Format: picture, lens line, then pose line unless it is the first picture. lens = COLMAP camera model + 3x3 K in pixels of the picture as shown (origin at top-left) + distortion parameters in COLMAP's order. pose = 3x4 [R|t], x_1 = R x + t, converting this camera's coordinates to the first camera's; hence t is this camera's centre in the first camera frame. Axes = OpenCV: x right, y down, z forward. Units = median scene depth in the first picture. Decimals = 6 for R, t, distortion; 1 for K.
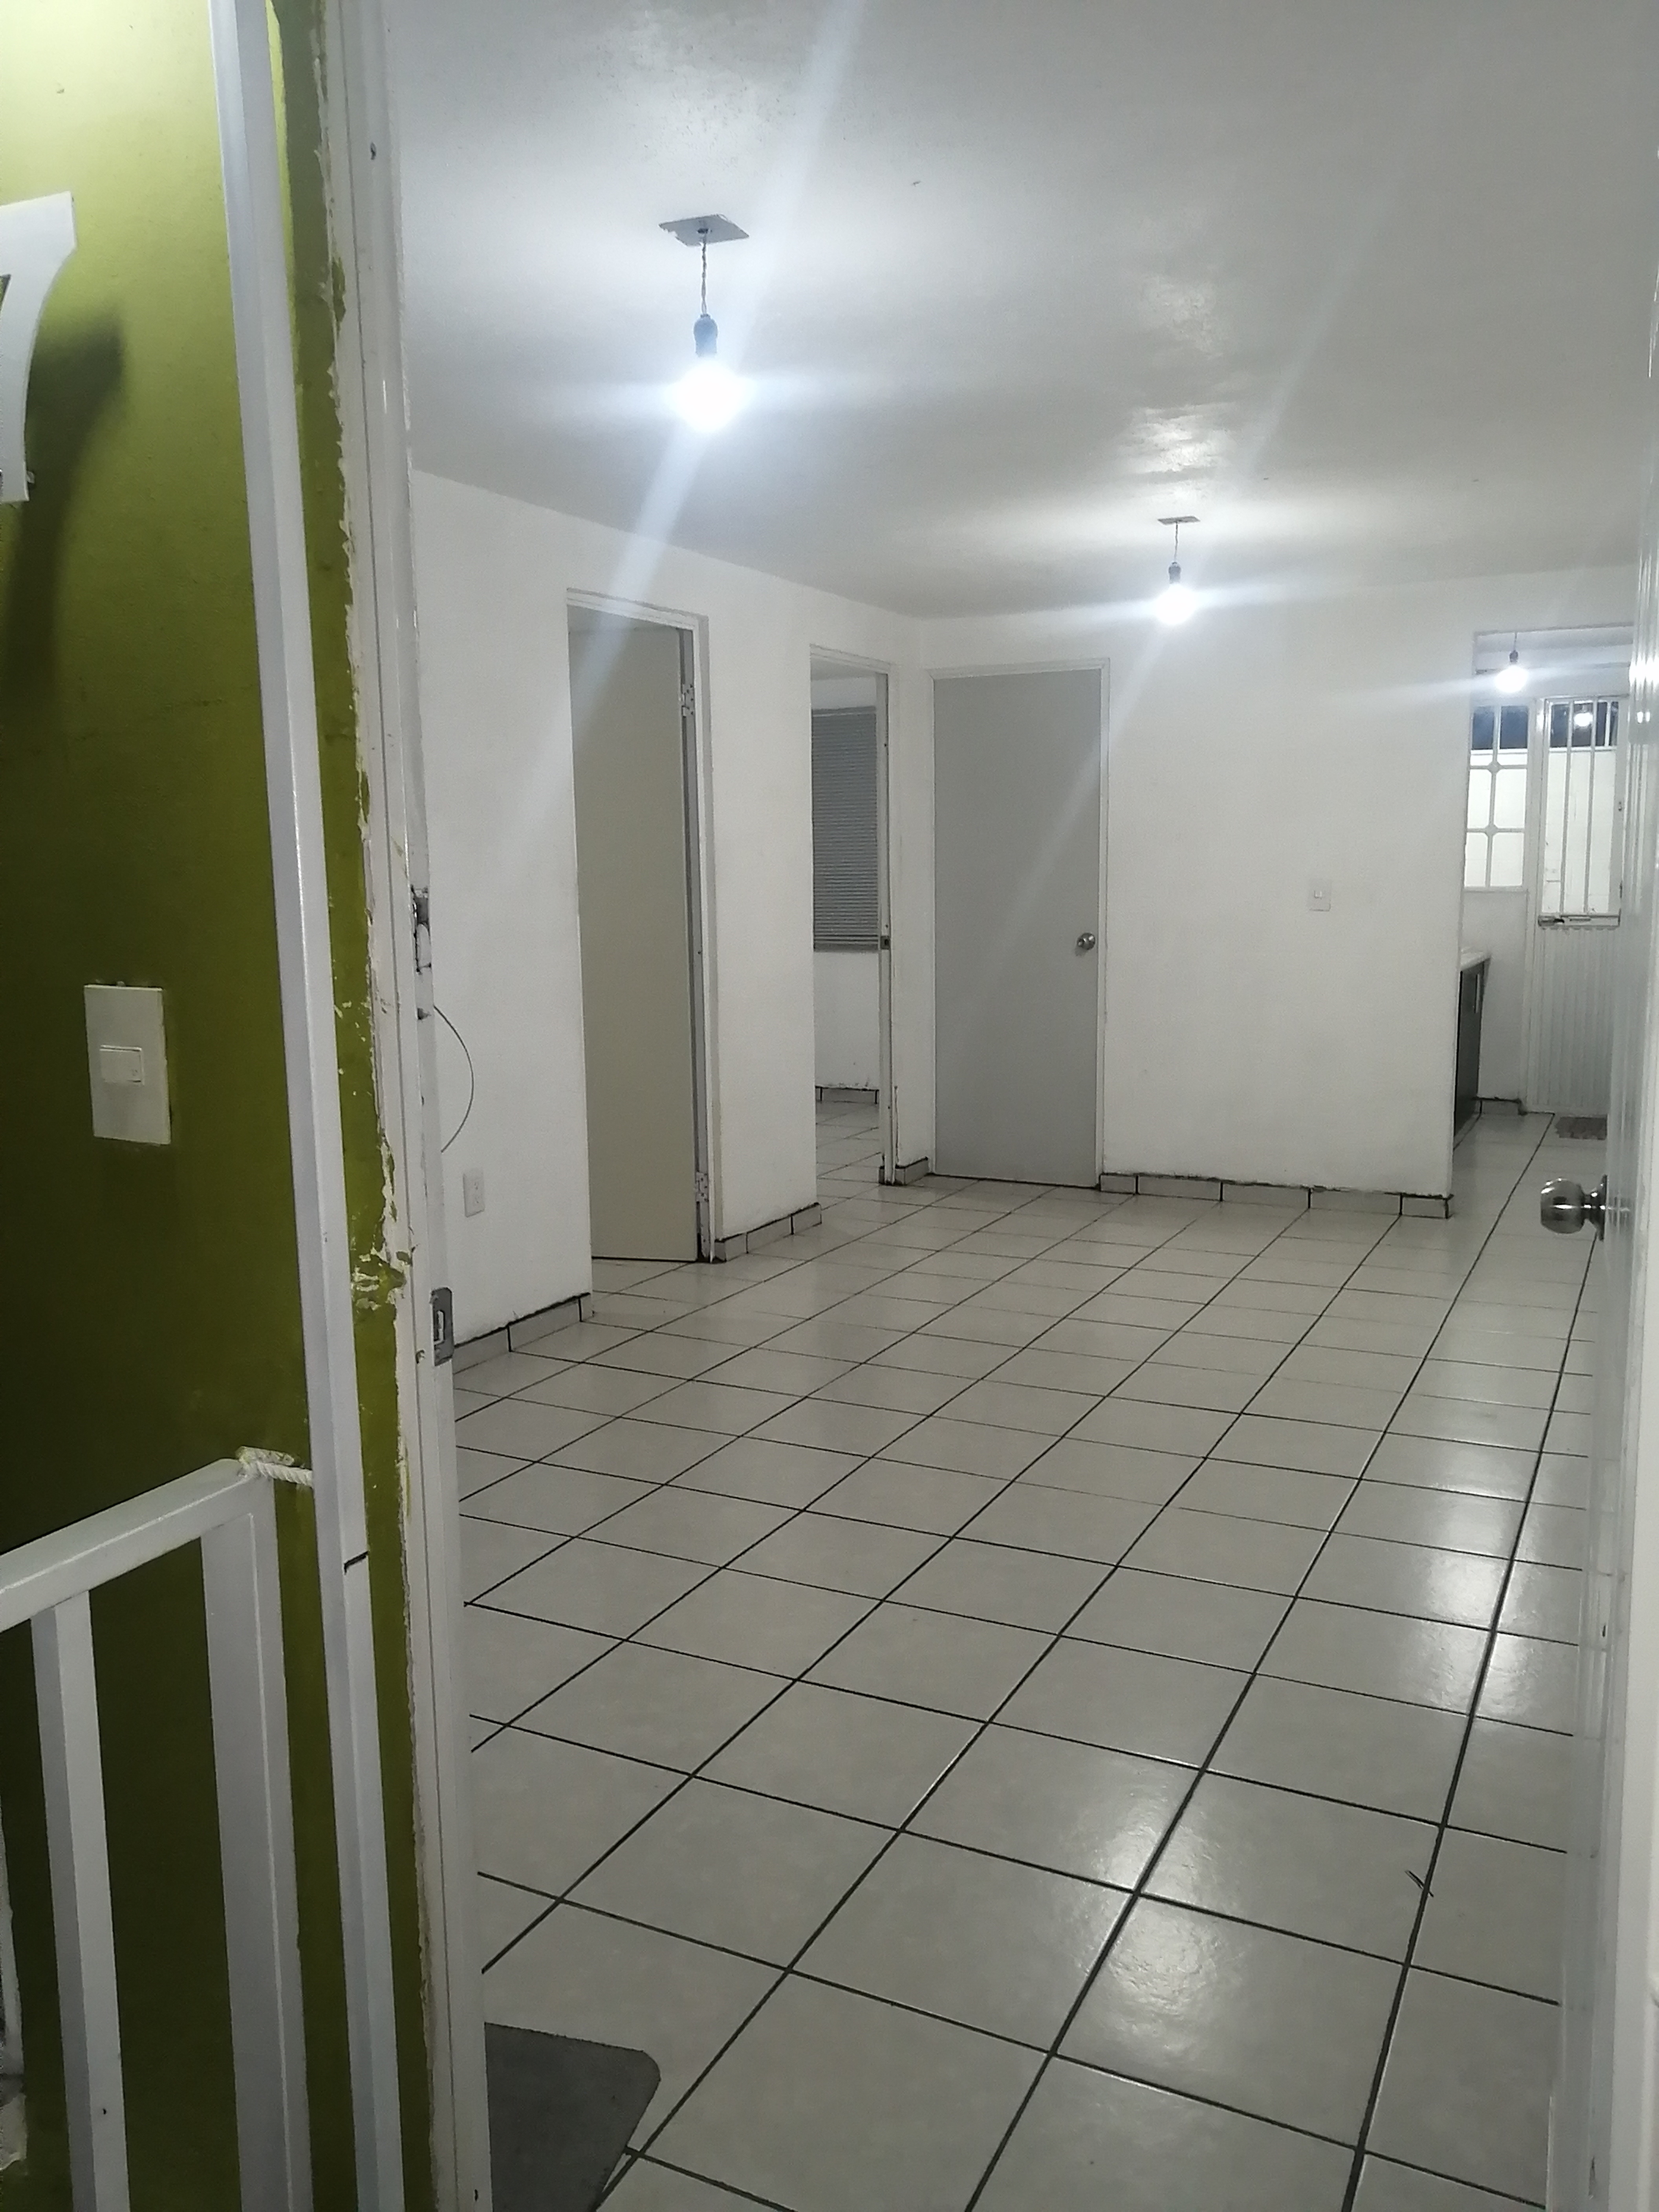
lens RADIAL K [[1740.3, 0, 825.9], [0, 1740.3, 1118.9], [0, 0, 1]] dist [-0.009938, 0.041414]
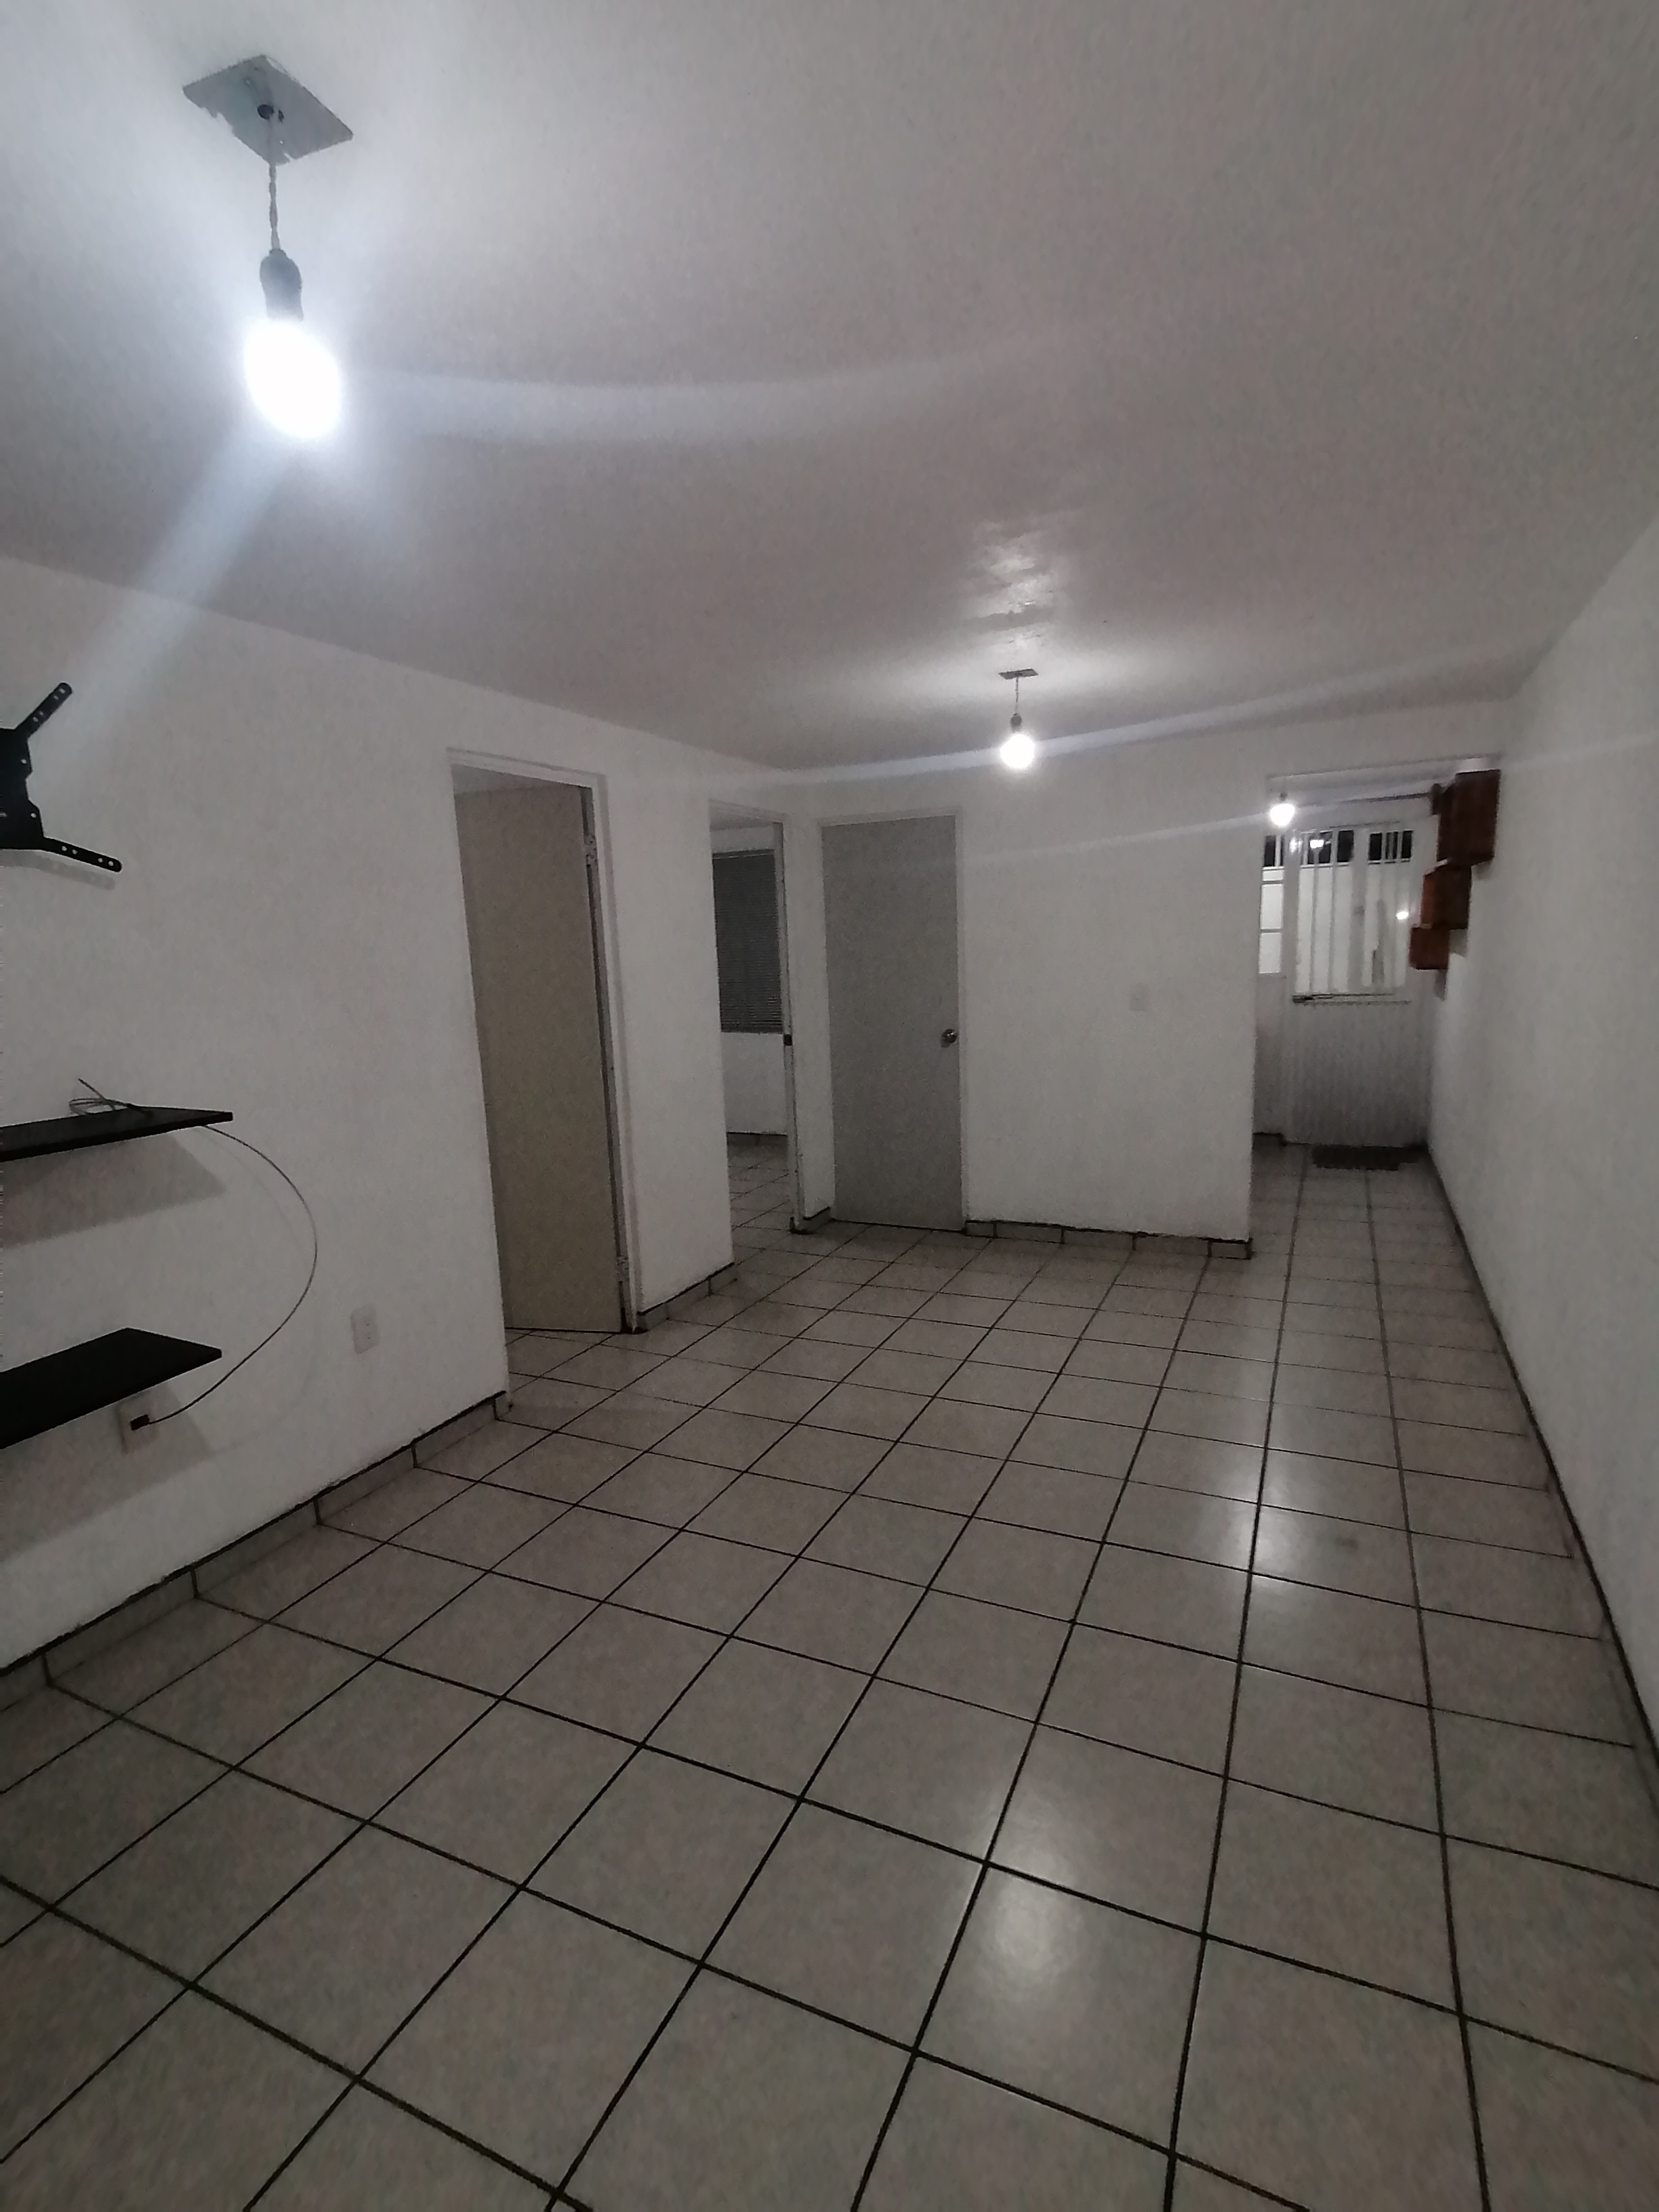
lens RADIAL K [[1093.4, 0, 818.6], [0, 1093.4, 1134.4], [0, 0, 1]] dist [0.003573, 0.000533]
pose [[0.999431, -0.028606, 0.017862, 0.109023], [0.028116, 0.999237, 0.027120, -0.149258], [-0.018624, -0.026602, 0.999473, 0.593350]]
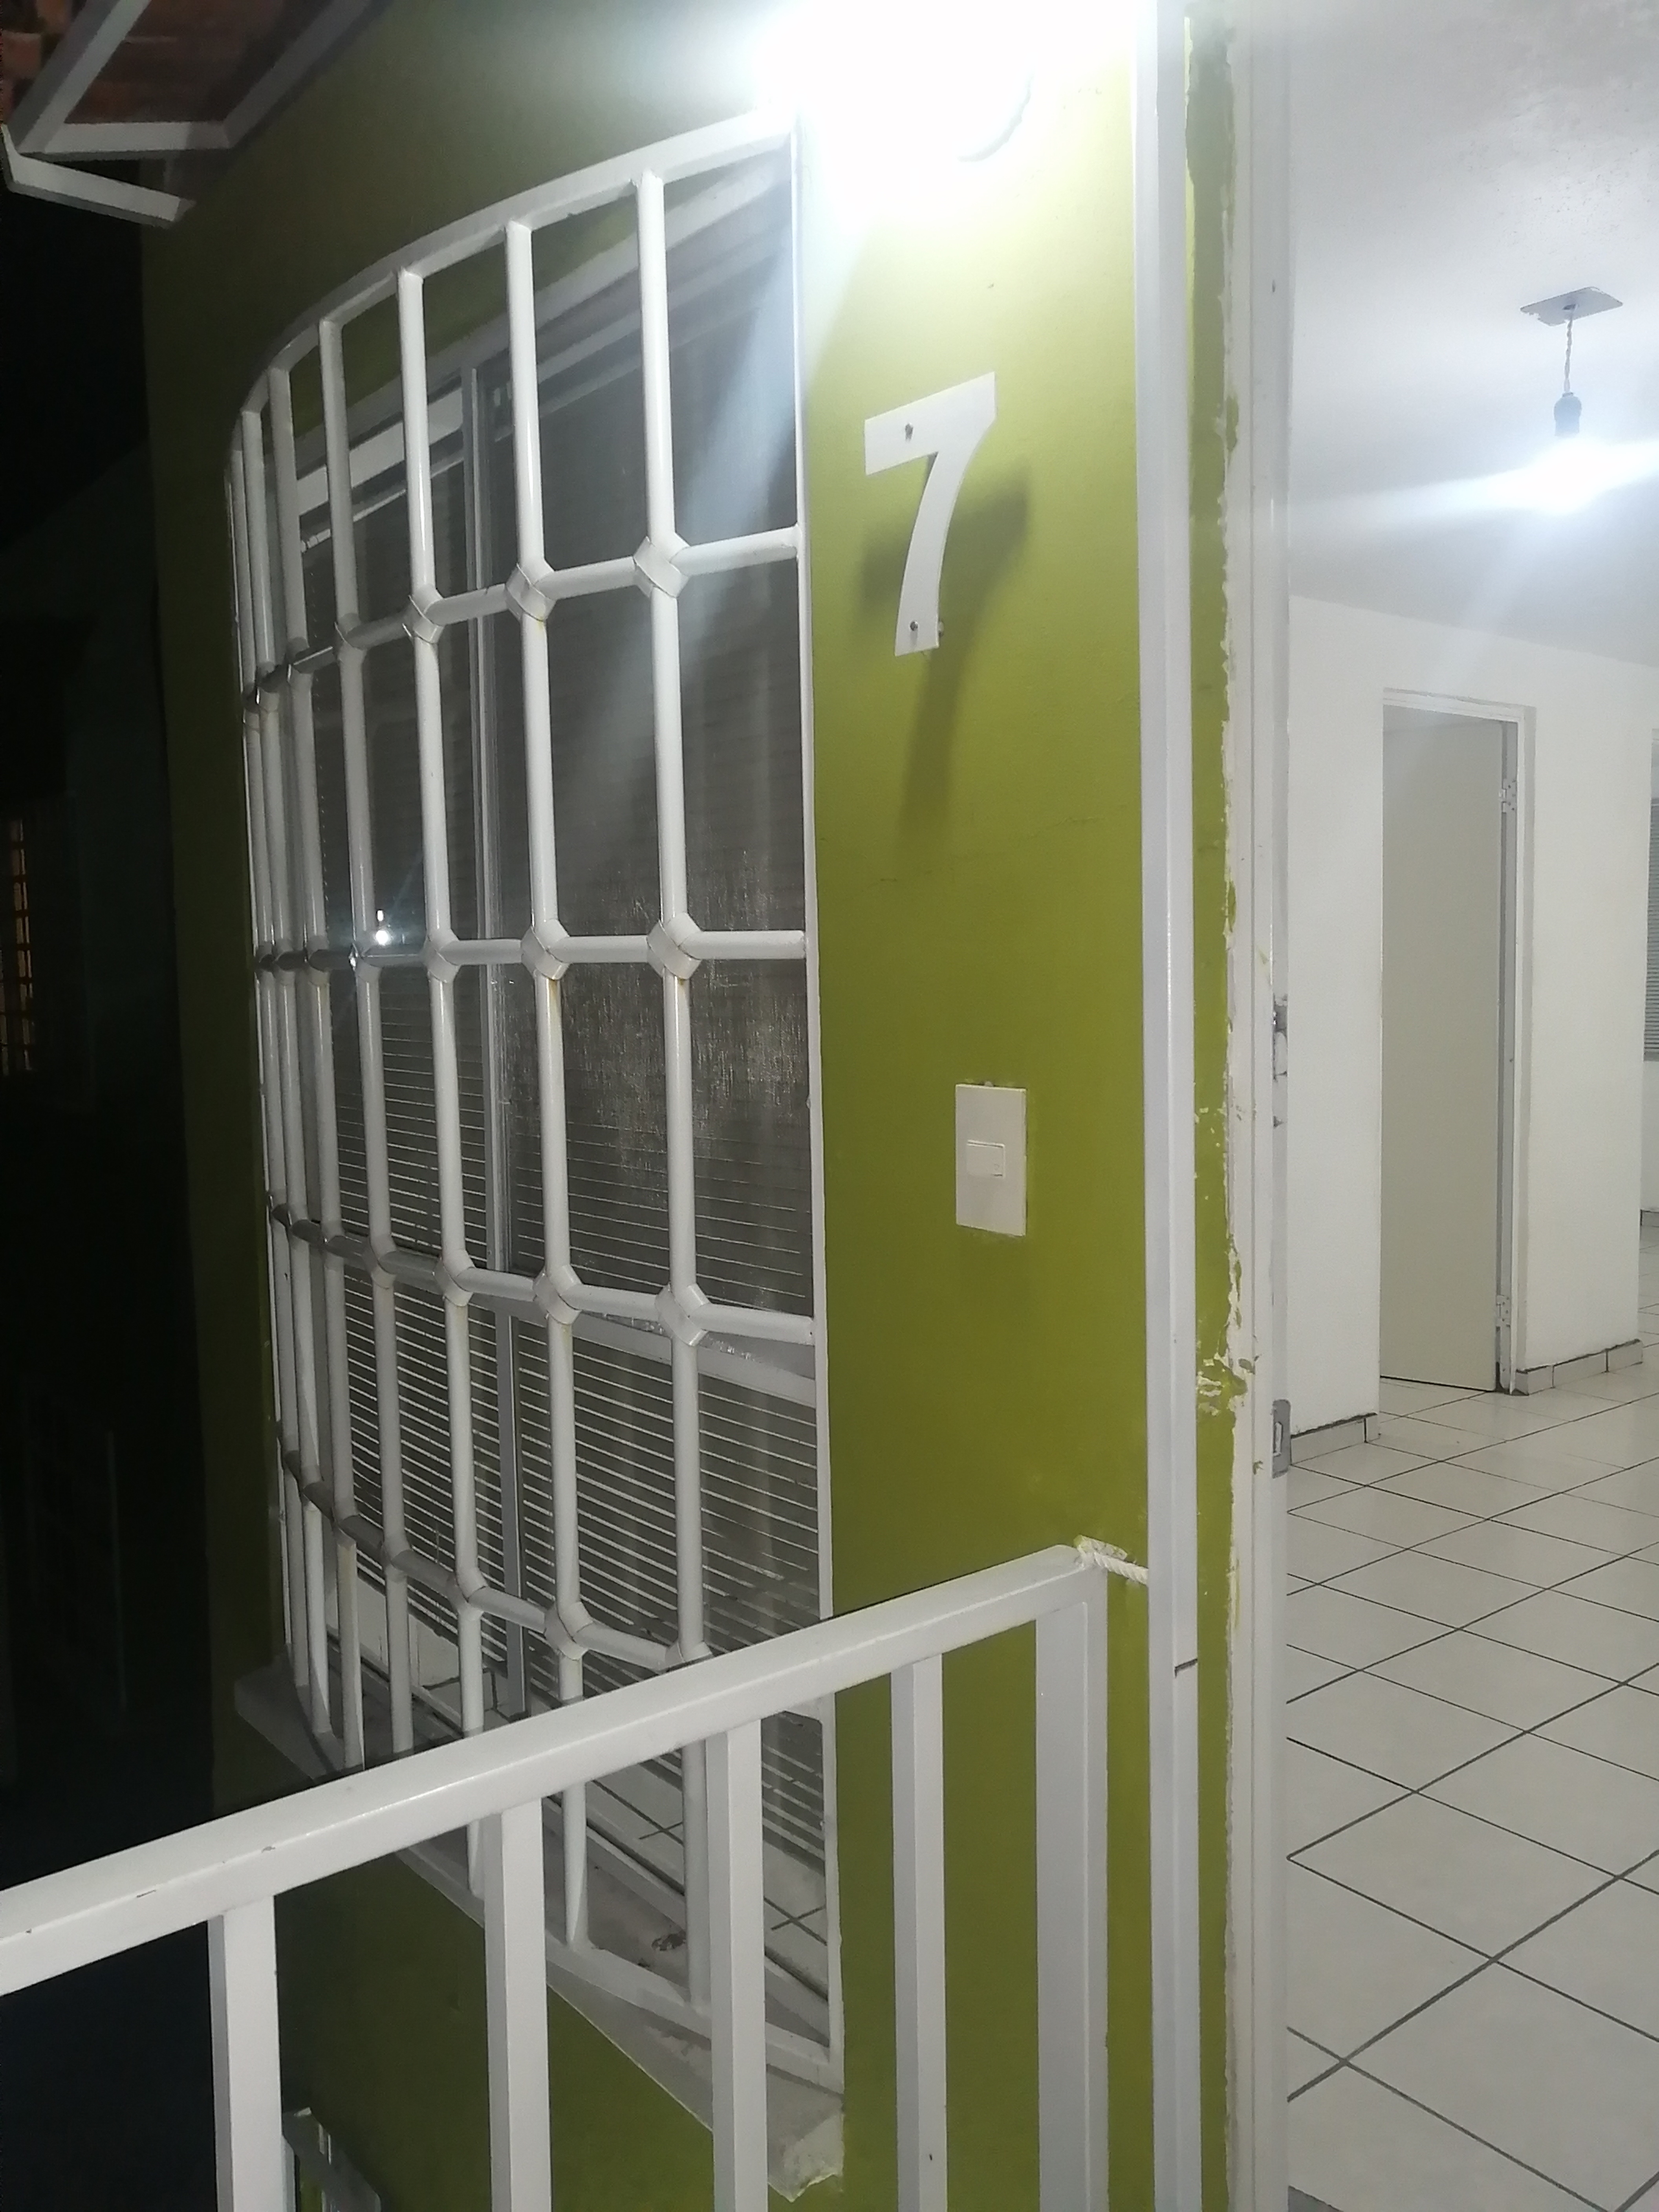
lens RADIAL K [[1740.3, 0, 825.9], [0, 1740.3, 1118.9], [0, 0, 1]] dist [-0.009938, 0.041414]
pose [[0.905513, 0.033021, -0.423032, -0.020446], [-0.057654, 0.997296, -0.045562, -0.000738], [0.420384, 0.065647, 0.904969, -0.004737]]
